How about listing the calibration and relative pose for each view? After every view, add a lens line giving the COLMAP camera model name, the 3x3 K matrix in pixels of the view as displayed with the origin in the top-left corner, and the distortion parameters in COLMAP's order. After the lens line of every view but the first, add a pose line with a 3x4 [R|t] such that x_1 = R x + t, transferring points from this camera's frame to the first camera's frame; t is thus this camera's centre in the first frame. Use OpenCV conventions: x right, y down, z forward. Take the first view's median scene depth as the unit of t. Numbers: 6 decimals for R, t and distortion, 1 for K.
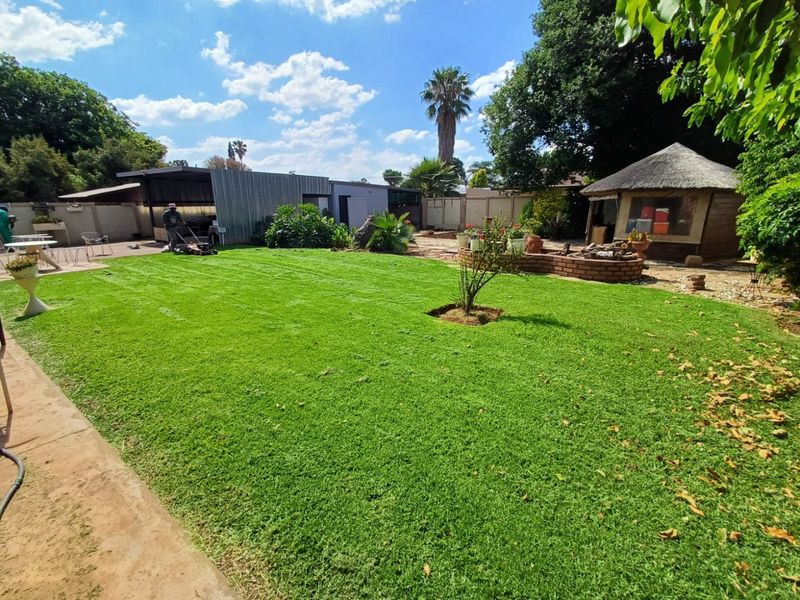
lens RADIAL K [[353.6, 0, 400.0], [0, 353.6, 300.0], [0, 0, 1]] dist [-0.015737, -0.000023]
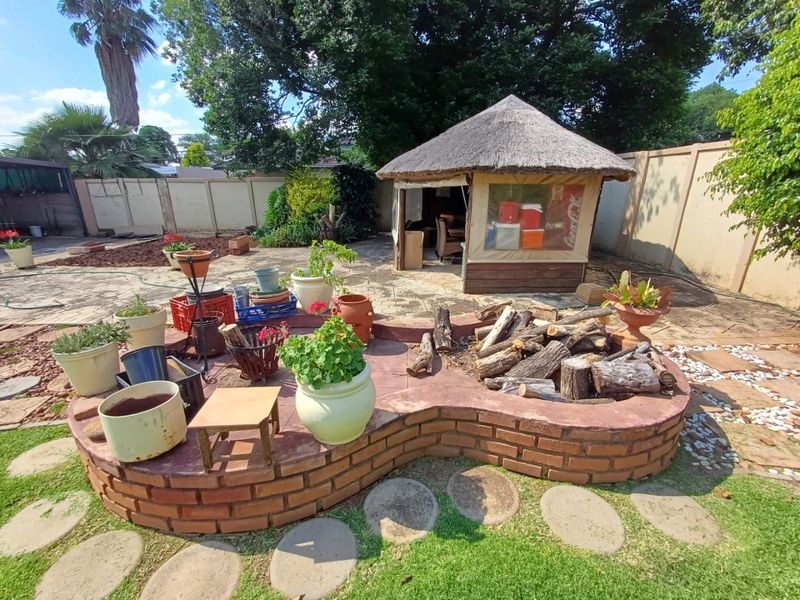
lens RADIAL K [[353.6, 0, 400.0], [0, 353.6, 300.0], [0, 0, 1]] dist [-0.015737, -0.000023]
pose [[0.766118, -0.188330, 0.614488, 0.101710], [0.160215, 0.981883, 0.101180, -0.102137], [-0.622410, 0.020934, 0.782411, 0.349480]]
